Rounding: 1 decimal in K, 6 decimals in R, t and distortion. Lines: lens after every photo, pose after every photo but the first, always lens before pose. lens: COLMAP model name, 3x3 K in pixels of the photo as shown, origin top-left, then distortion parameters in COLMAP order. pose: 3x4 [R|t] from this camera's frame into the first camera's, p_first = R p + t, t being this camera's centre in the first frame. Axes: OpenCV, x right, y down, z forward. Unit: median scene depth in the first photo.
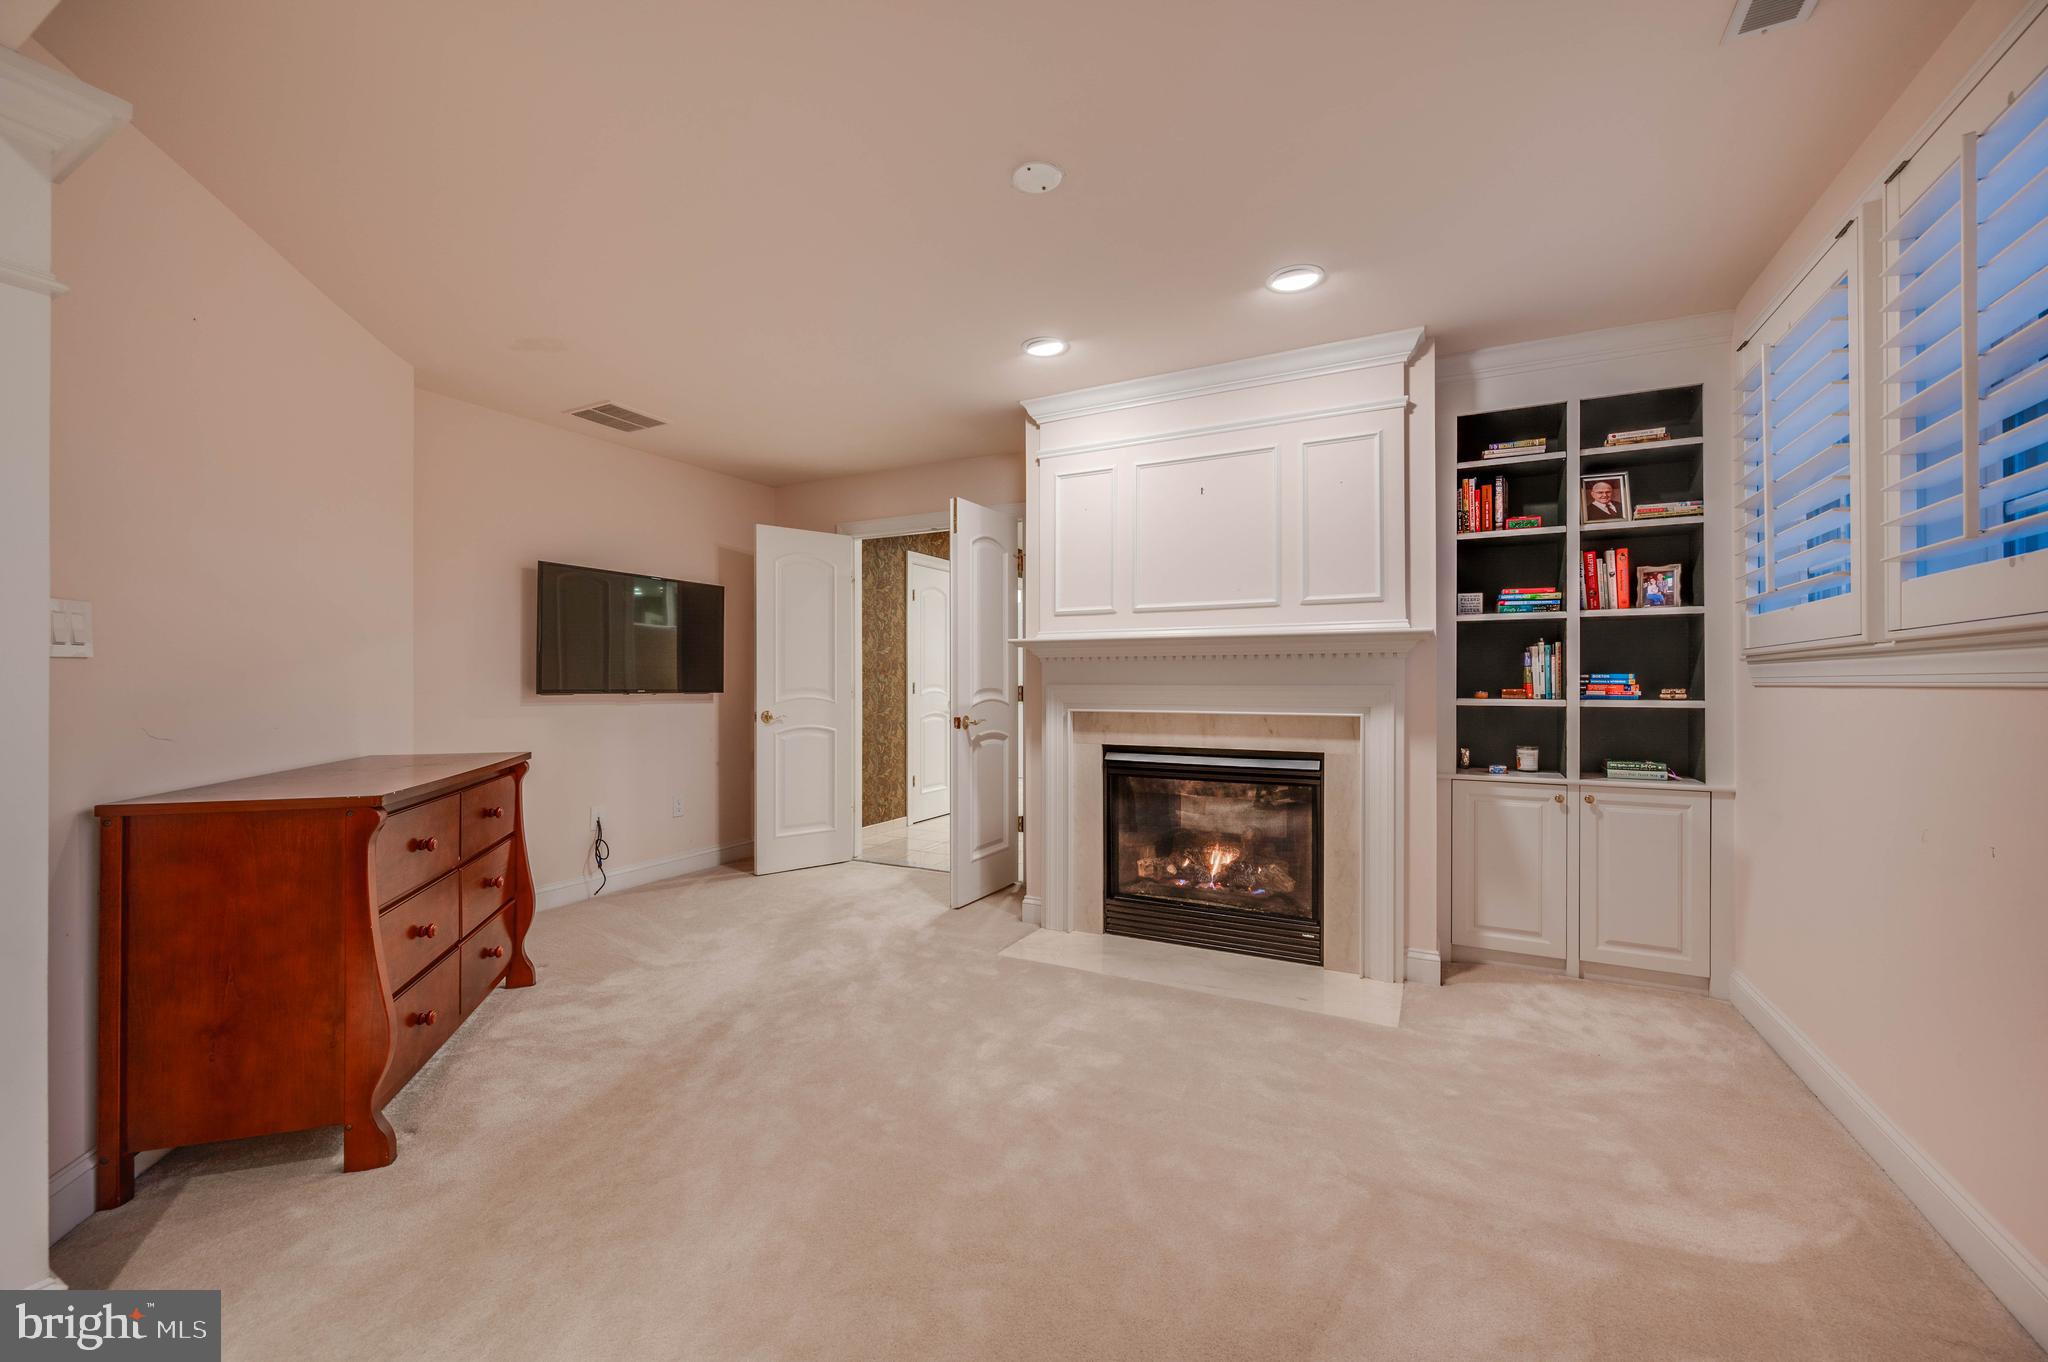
lens RADIAL K [[816.3, 0, 1021.3], [0, 816.3, 685.4], [0, 0, 1]] dist [0.014352, 0.000255]
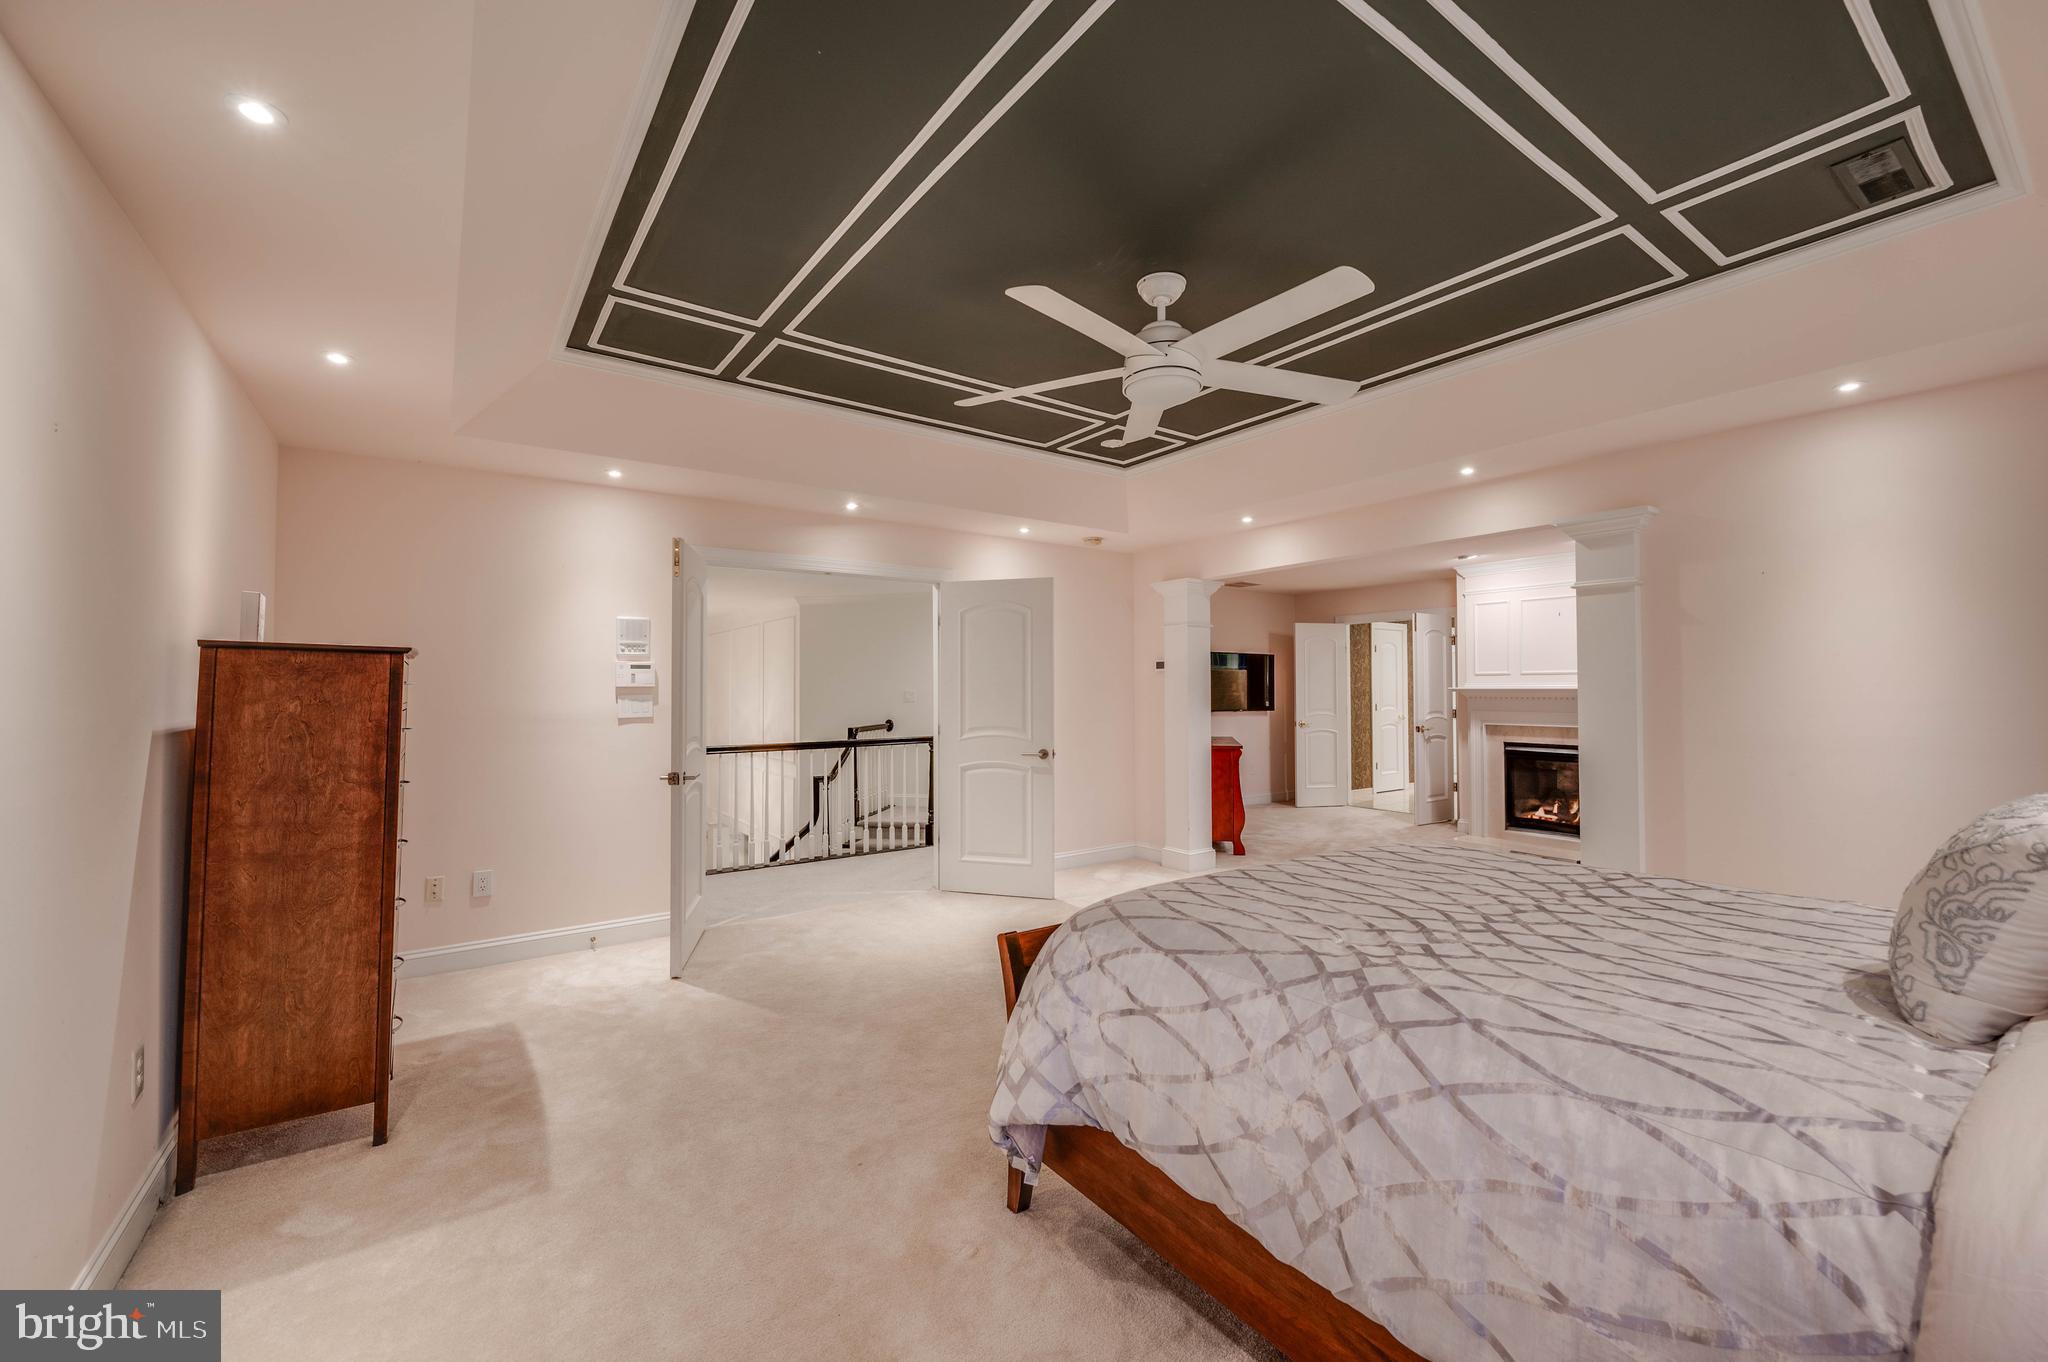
lens RADIAL K [[816.3, 0, 1017.2], [0, 816.3, 680.2], [0, 0, 1]] dist [0.014352, 0.000255]
pose [[0.885658, -0.009016, -0.464251, -0.014246], [0.002732, 0.999895, -0.014206, -0.038562], [0.464330, 0.011313, 0.885590, -0.990078]]
